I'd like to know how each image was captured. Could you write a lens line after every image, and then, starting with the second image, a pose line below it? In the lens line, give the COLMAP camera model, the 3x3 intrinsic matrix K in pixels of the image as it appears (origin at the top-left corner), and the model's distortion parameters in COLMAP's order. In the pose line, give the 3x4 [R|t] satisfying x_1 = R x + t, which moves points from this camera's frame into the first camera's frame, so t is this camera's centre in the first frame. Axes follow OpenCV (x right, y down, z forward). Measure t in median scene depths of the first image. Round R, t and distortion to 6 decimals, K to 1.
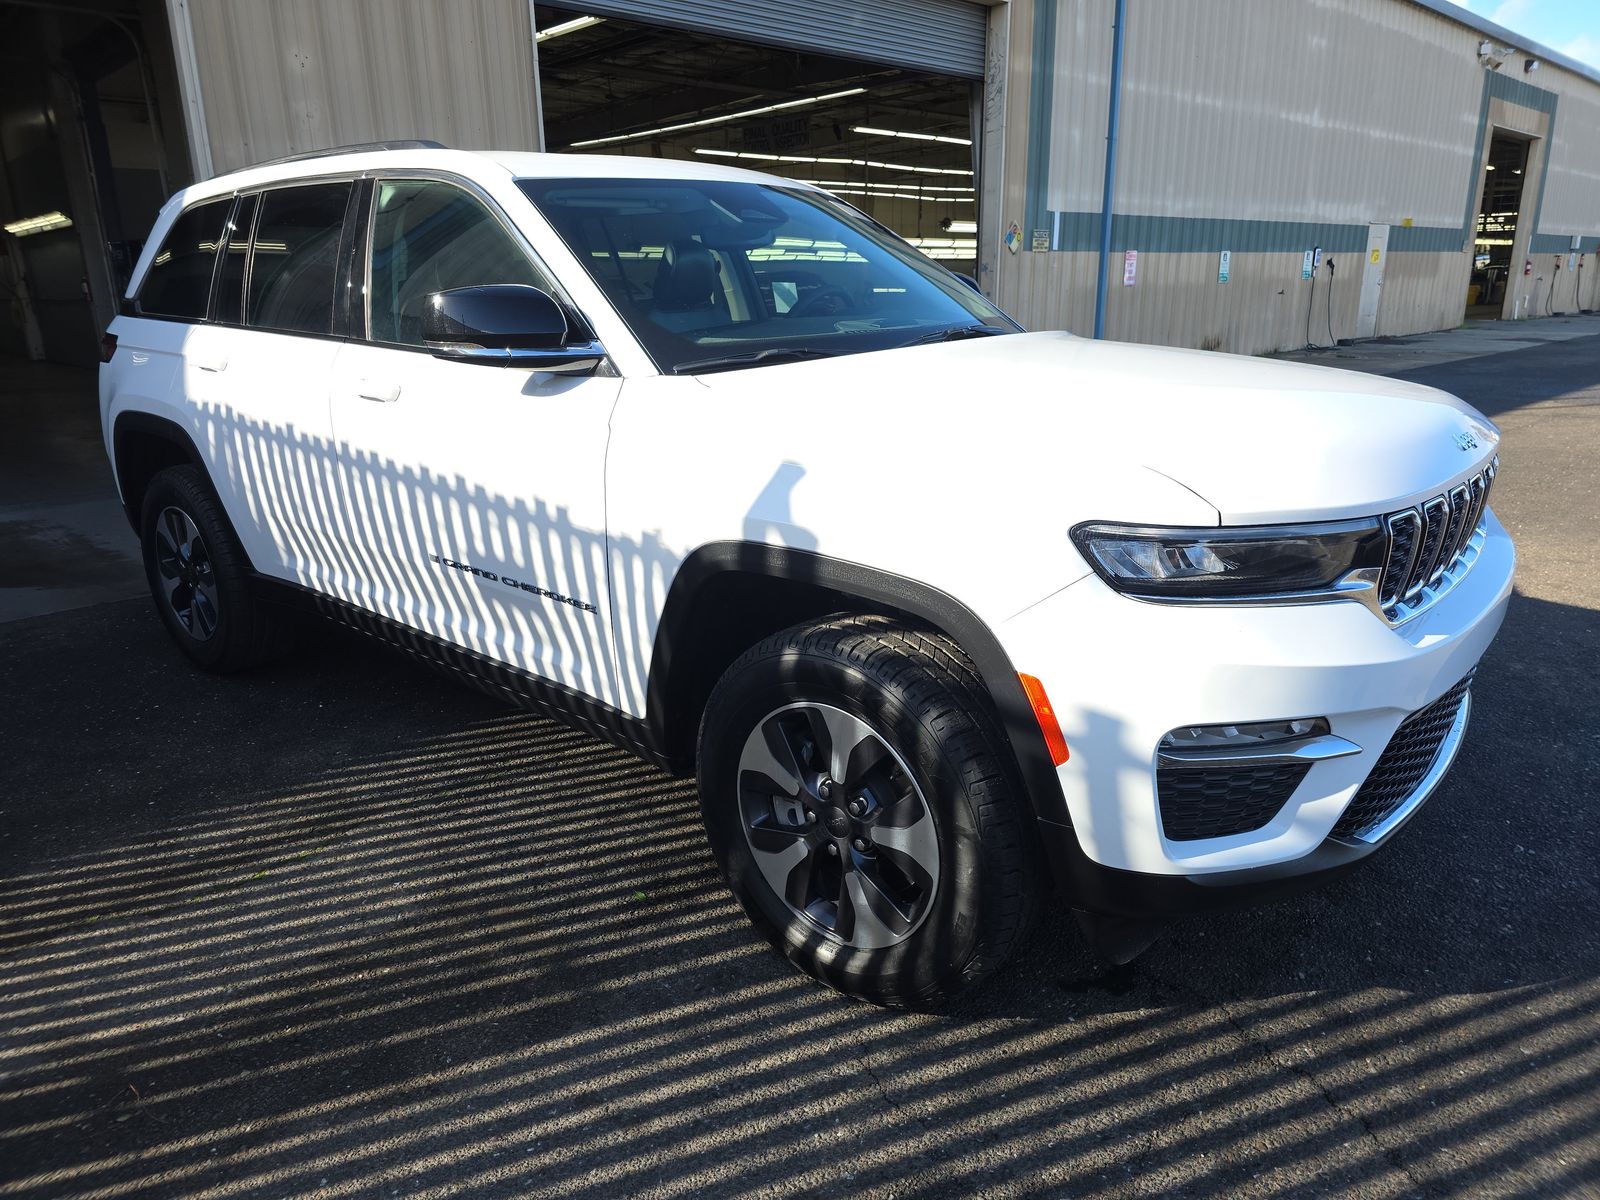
lens RADIAL K [[1070.2, 0, 800.0], [0, 1070.2, 600.0], [0, 0, 1]] dist [0.065476, -0.077216]
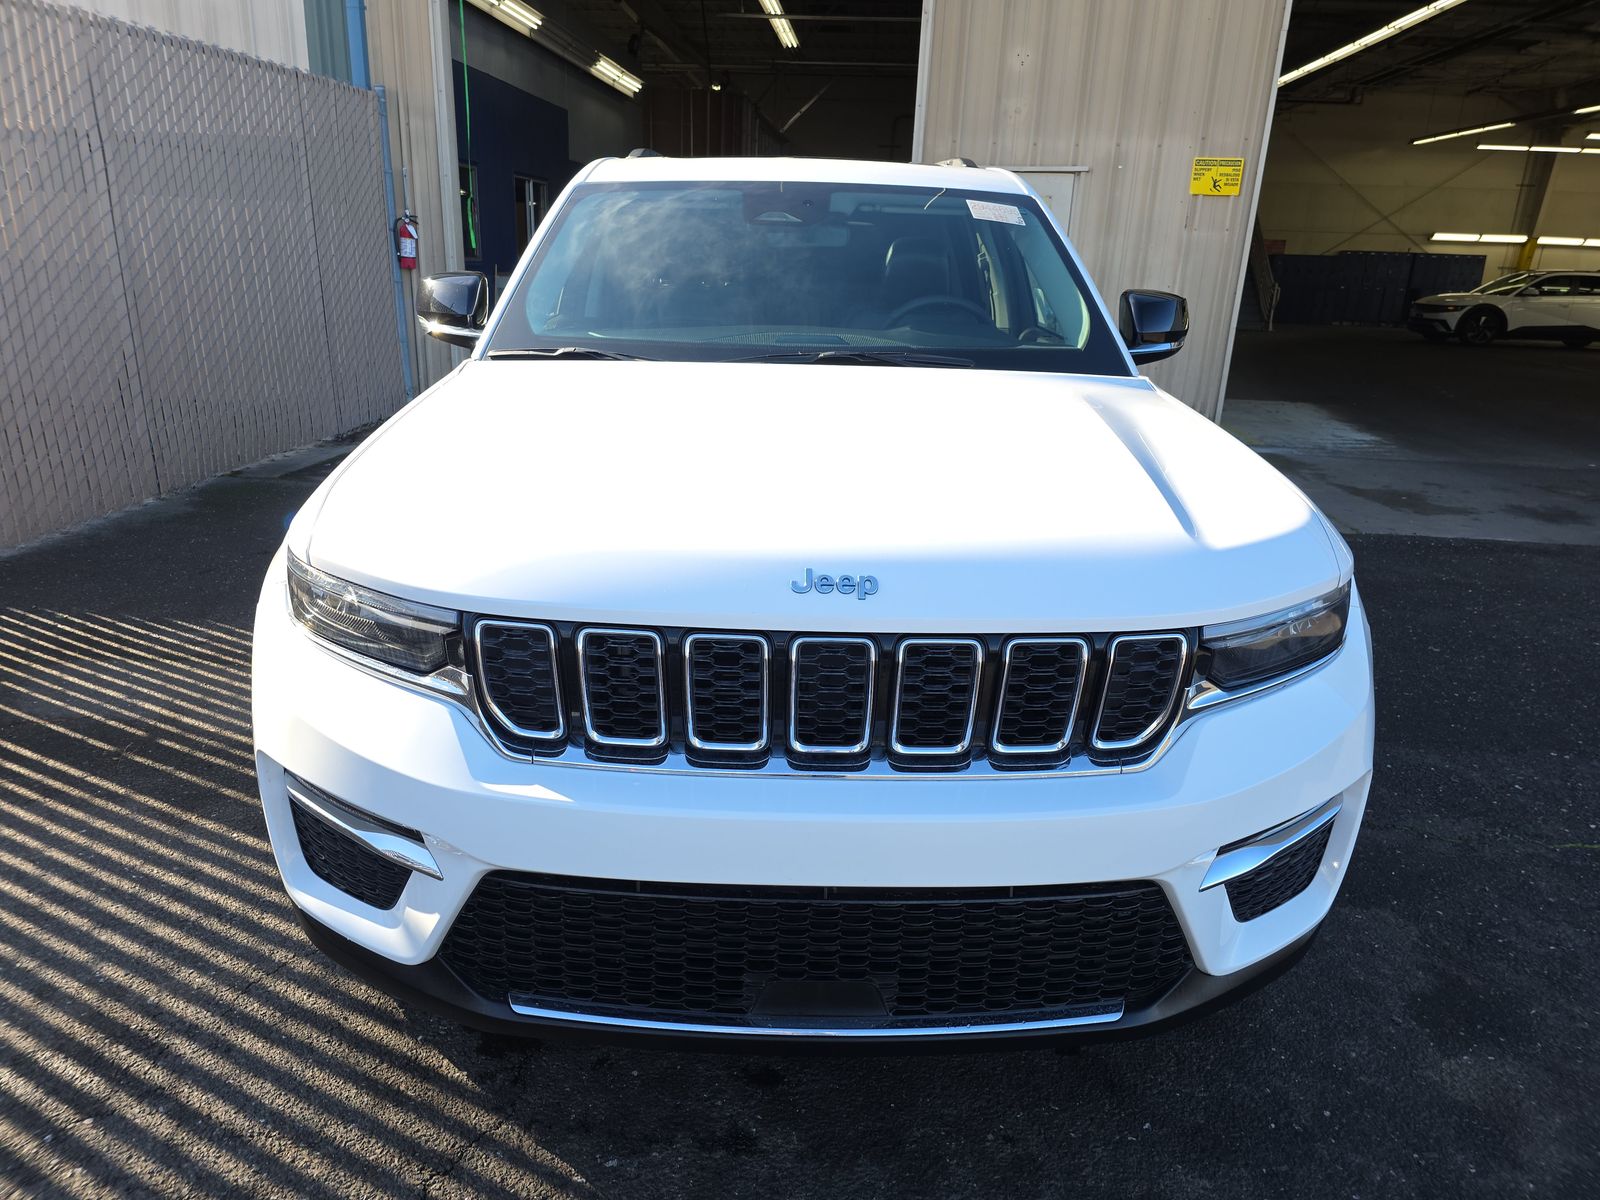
lens RADIAL K [[1070.2, 0, 800.0], [0, 1070.2, 600.0], [0, 0, 1]] dist [0.065476, -0.077216]
pose [[0.654911, 0.266256, -0.707248, 0.832831], [-0.254111, 0.958970, 0.125714, -0.165603], [0.711702, 0.097388, 0.695698, 0.397127]]
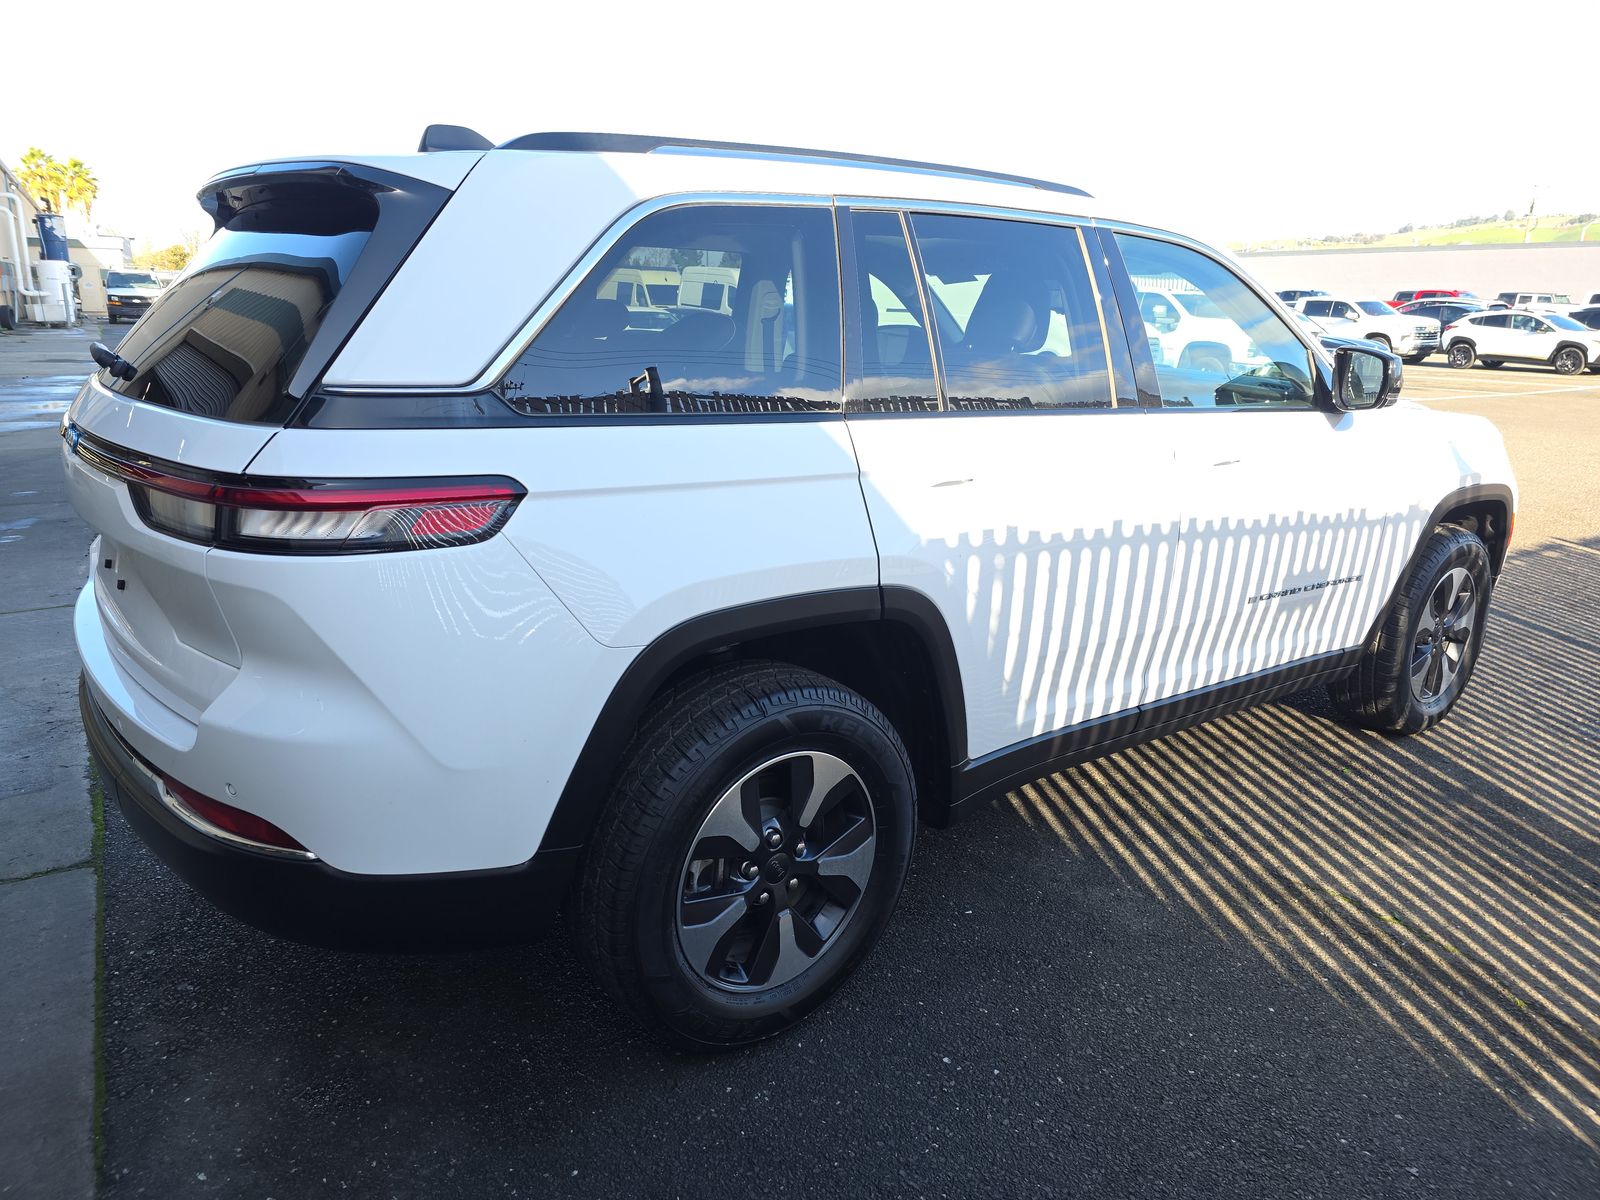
lens RADIAL K [[1070.2, 0, 800.0], [0, 1070.2, 600.0], [0, 0, 1]] dist [0.065476, -0.077216]
pose [[0.215794, -0.250000, 0.943892, -1.493158], [0.247448, 0.949114, 0.194811, -0.369917], [-0.944565, 0.191525, 0.266676, 1.178309]]
